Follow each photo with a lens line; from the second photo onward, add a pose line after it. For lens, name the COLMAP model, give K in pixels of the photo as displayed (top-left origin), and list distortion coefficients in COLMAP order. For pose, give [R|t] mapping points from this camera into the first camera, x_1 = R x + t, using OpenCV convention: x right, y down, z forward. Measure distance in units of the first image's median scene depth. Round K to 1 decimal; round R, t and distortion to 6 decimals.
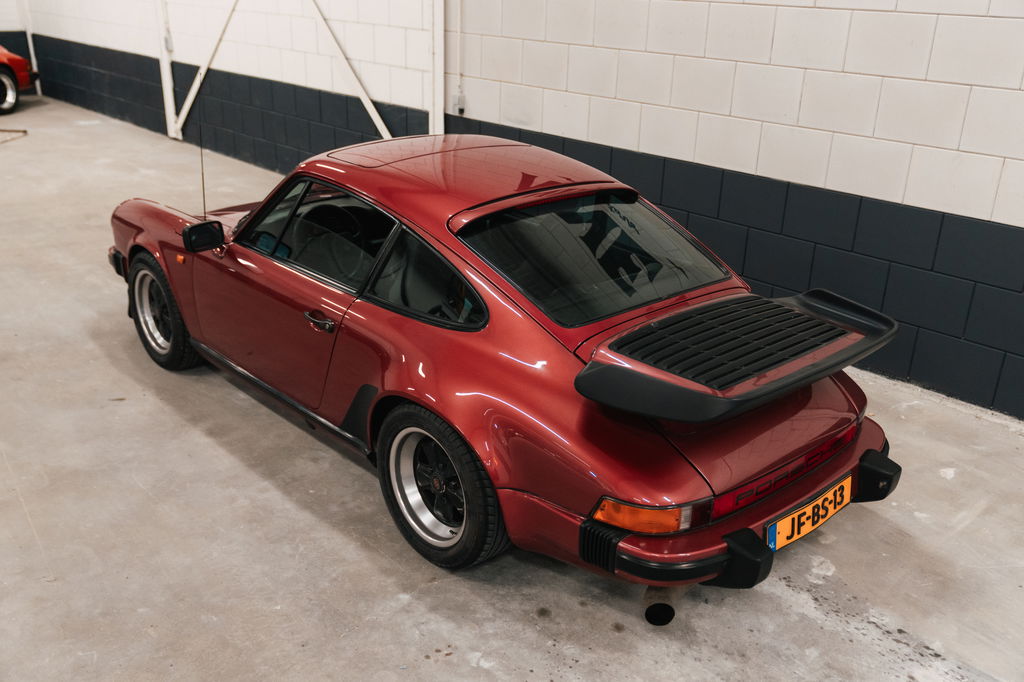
lens RADIAL K [[946.4, 0, 512.7], [0, 946.4, 378.7], [0, 0, 1]] dist [0.010203, 0.002674]
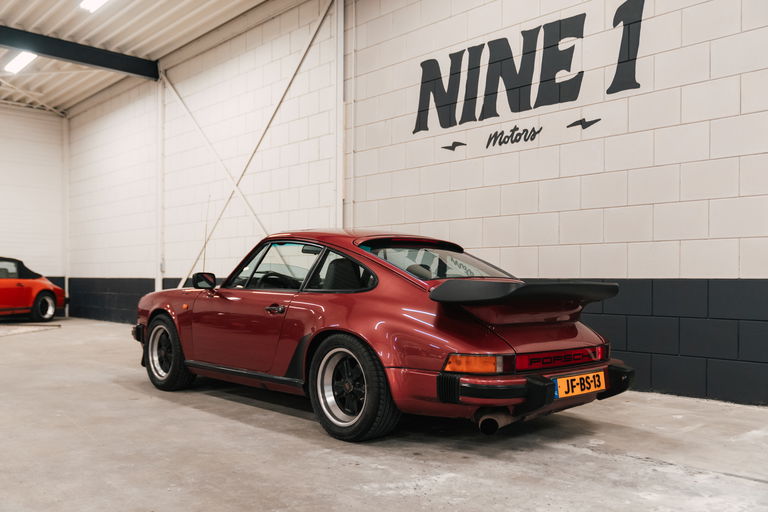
lens RADIAL K [[709.8, 0, 384.5], [0, 709.8, 284.3], [0, 0, 1]] dist [0.010203, 0.002674]
pose [[0.999717, -0.023135, 0.005522, -0.020754], [0.023439, 0.918796, -0.394036, 0.448460], [0.004042, 0.394054, 0.919079, -0.181331]]
